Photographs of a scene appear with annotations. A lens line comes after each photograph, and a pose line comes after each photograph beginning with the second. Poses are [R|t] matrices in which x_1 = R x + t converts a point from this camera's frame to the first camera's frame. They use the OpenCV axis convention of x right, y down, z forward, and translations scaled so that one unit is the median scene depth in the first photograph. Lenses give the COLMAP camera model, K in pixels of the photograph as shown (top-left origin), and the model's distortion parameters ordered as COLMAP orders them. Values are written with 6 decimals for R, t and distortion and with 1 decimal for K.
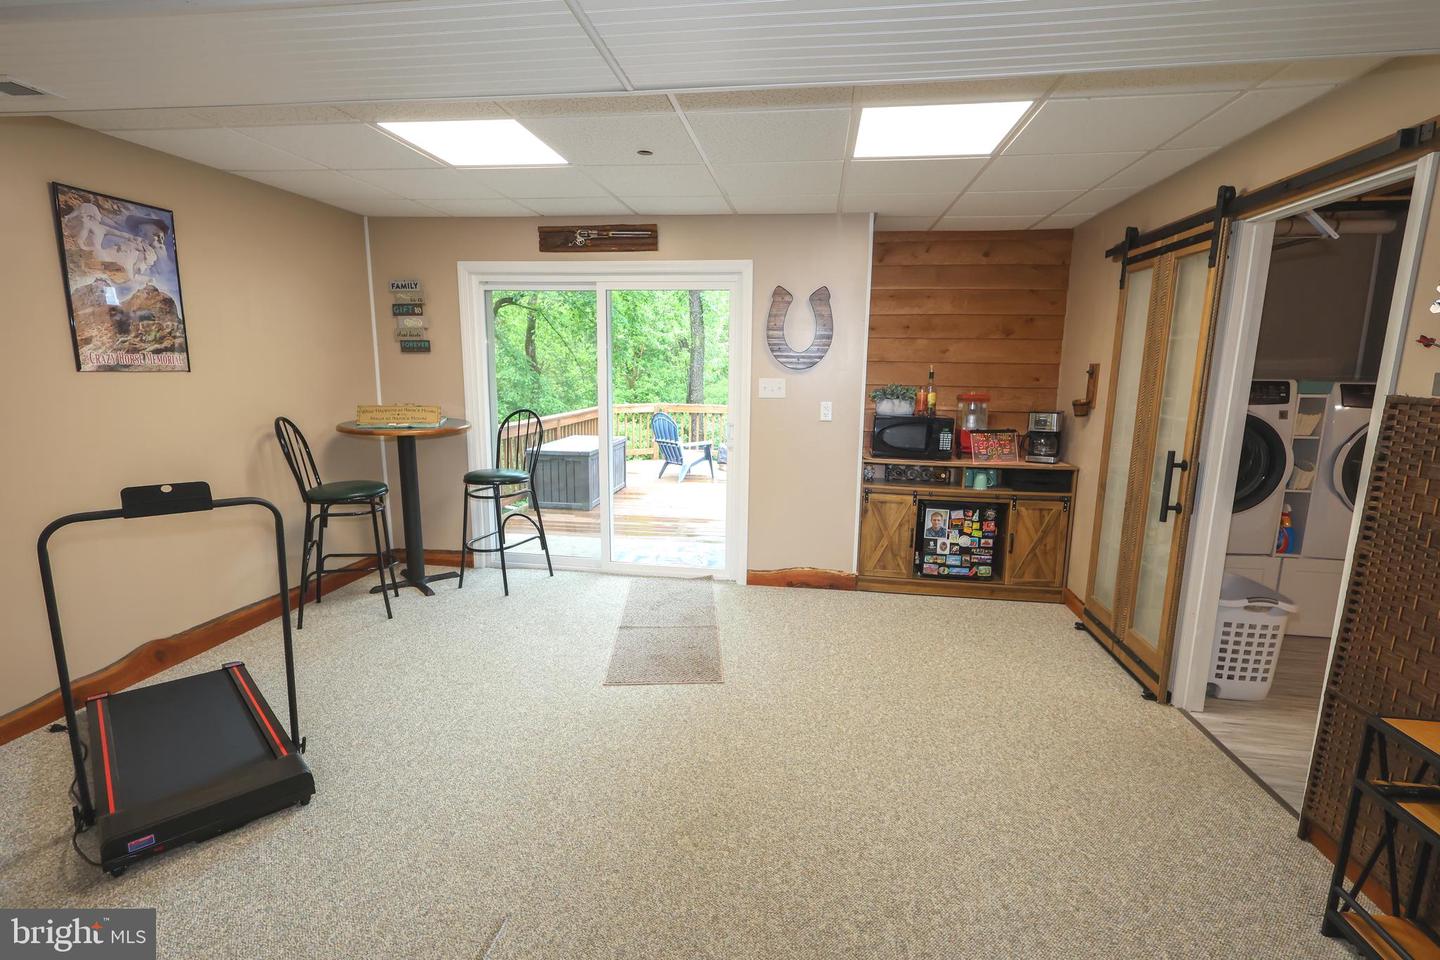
lens RADIAL K [[667.0, 0, 714.8], [0, 667.0, 482.4], [0, 0, 1]] dist [-0.000229, 0.000623]
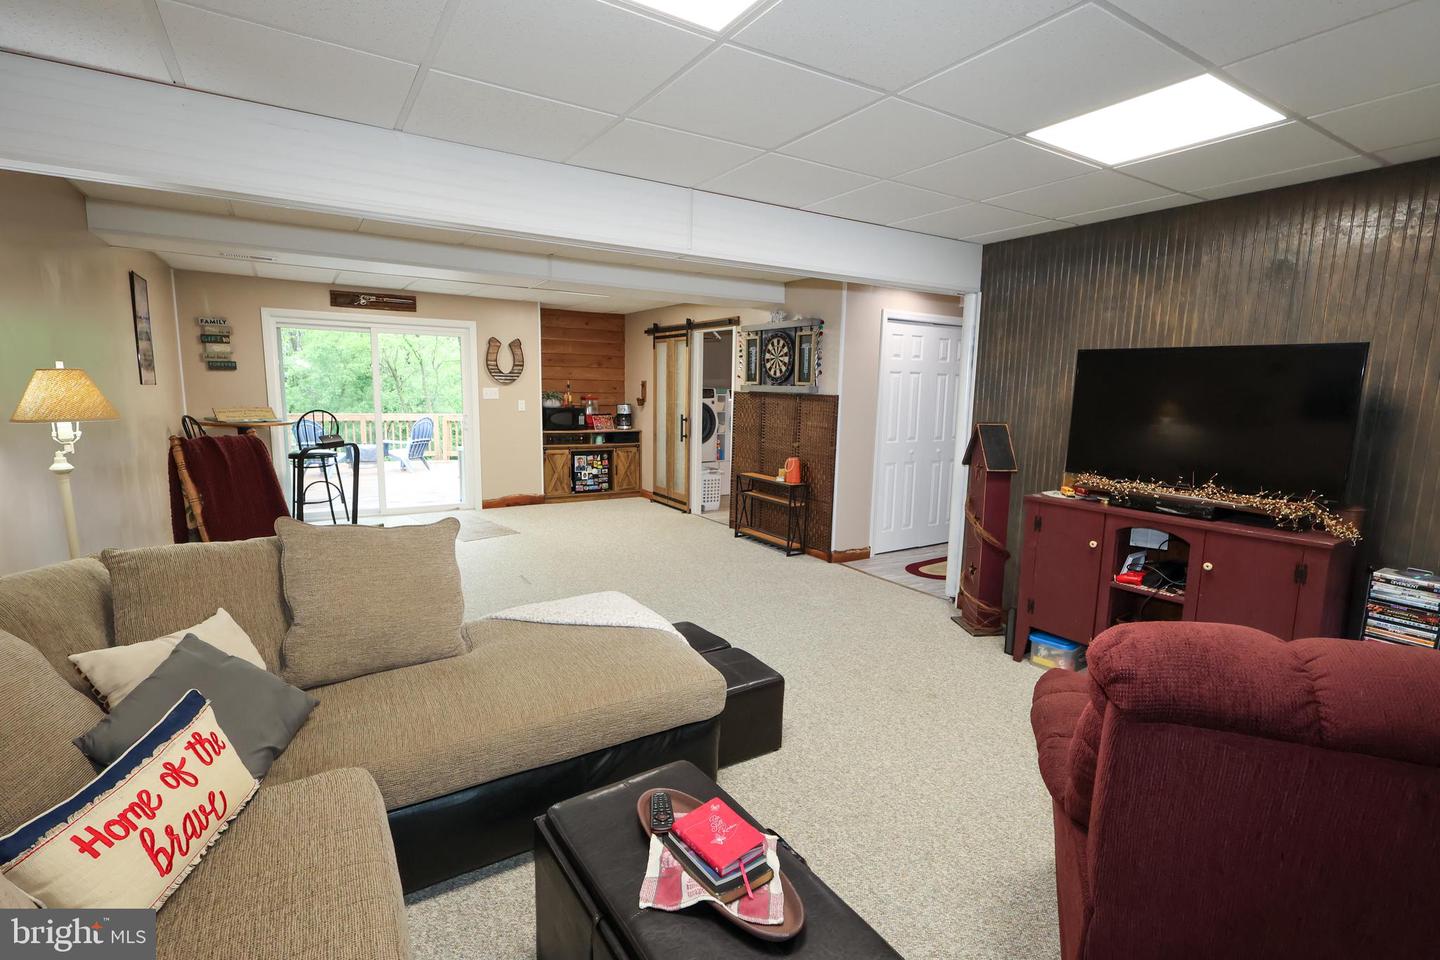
lens RADIAL K [[667.0, 0, 714.8], [0, 667.0, 482.4], [0, 0, 1]] dist [-0.000229, 0.000623]
pose [[0.762208, -0.093540, 0.640538, -0.614610], [0.104847, 0.994278, 0.020435, 0.118641], [-0.638785, 0.051583, 0.767654, -0.723226]]
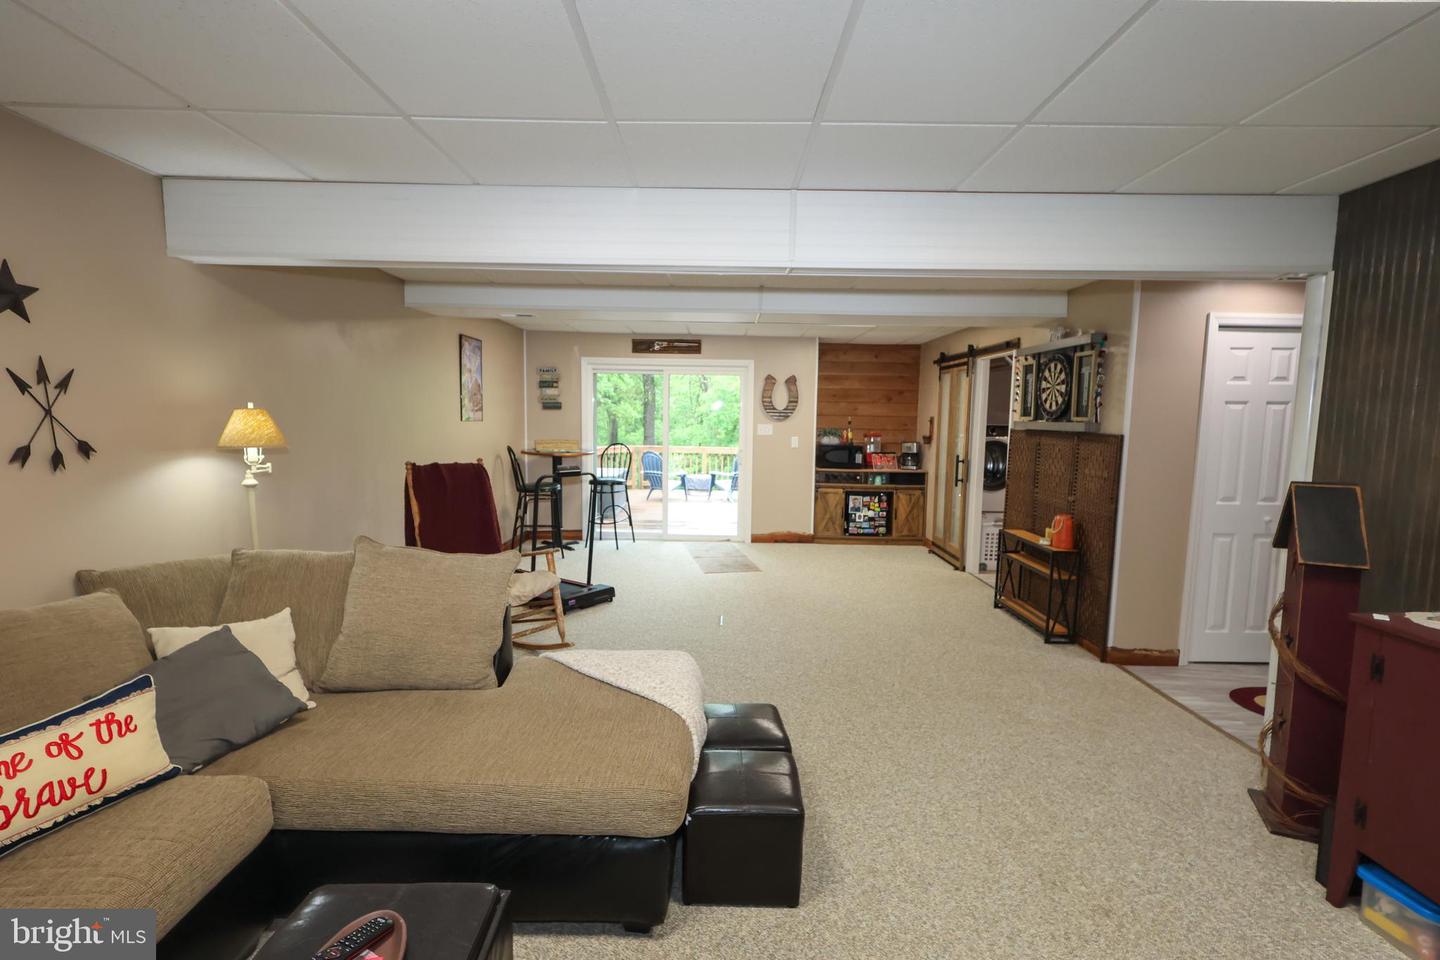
lens RADIAL K [[667.0, 0, 714.8], [0, 667.0, 482.4], [0, 0, 1]] dist [-0.000229, 0.000623]
pose [[0.990239, -0.012543, 0.138812, -0.297902], [0.022529, 0.997250, -0.070603, 0.123363], [-0.137545, 0.073041, 0.987799, -0.742365]]
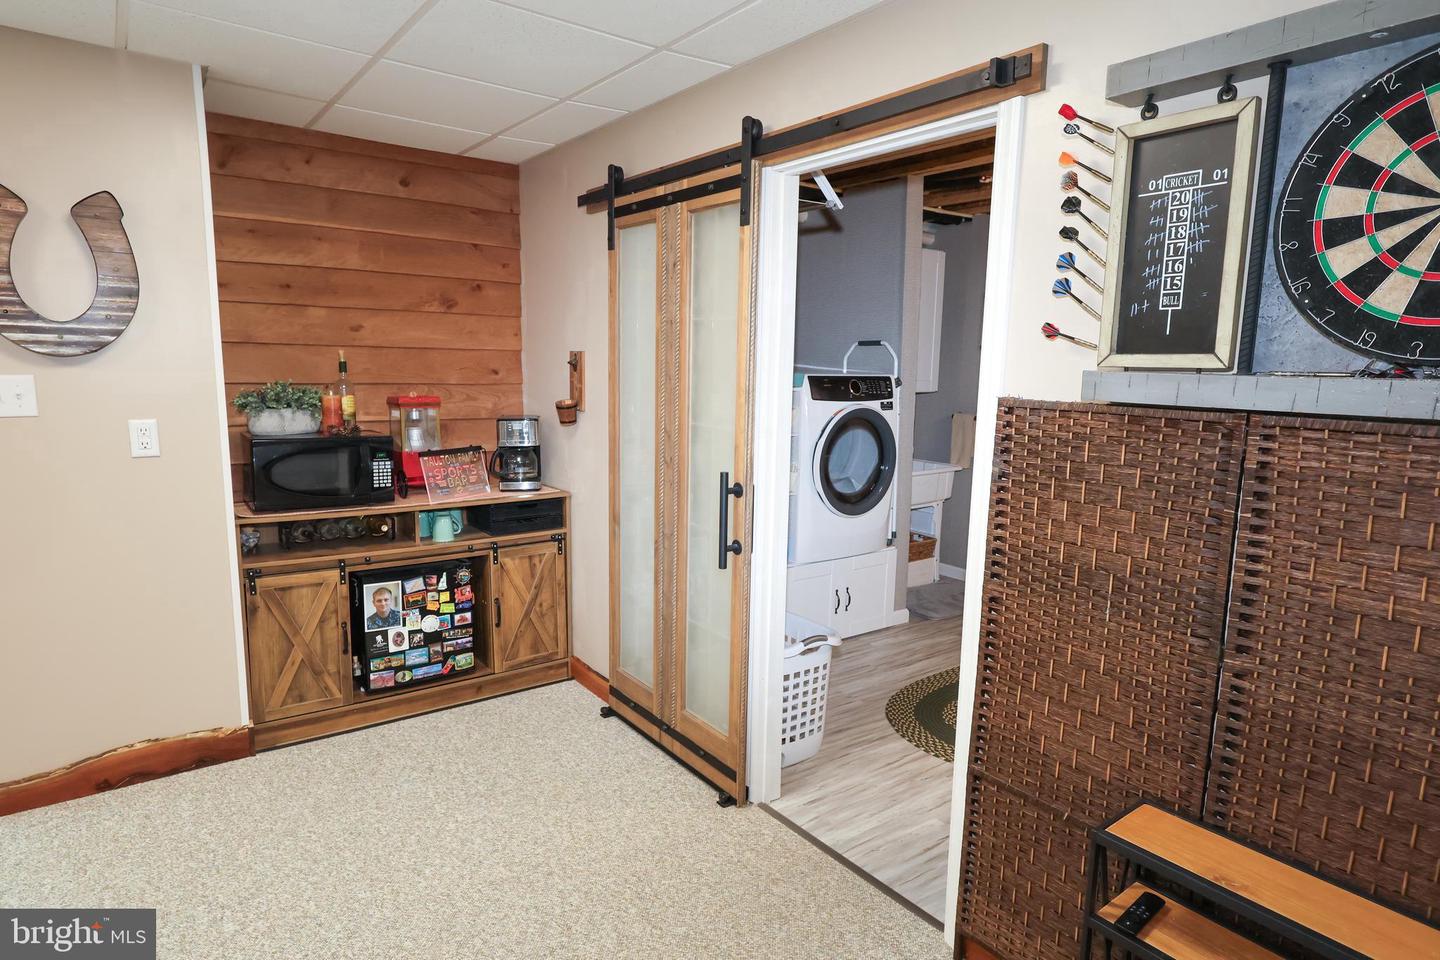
lens RADIAL K [[804.0, 0, 718.9], [0, 804.0, 483.7], [0, 0, 1]] dist [0.000103, 0.001055]
pose [[0.701539, -0.105949, 0.704711, 0.037061], [0.111900, 0.992997, 0.037895, -0.045193], [-0.703791, 0.052273, 0.708482, 0.248765]]
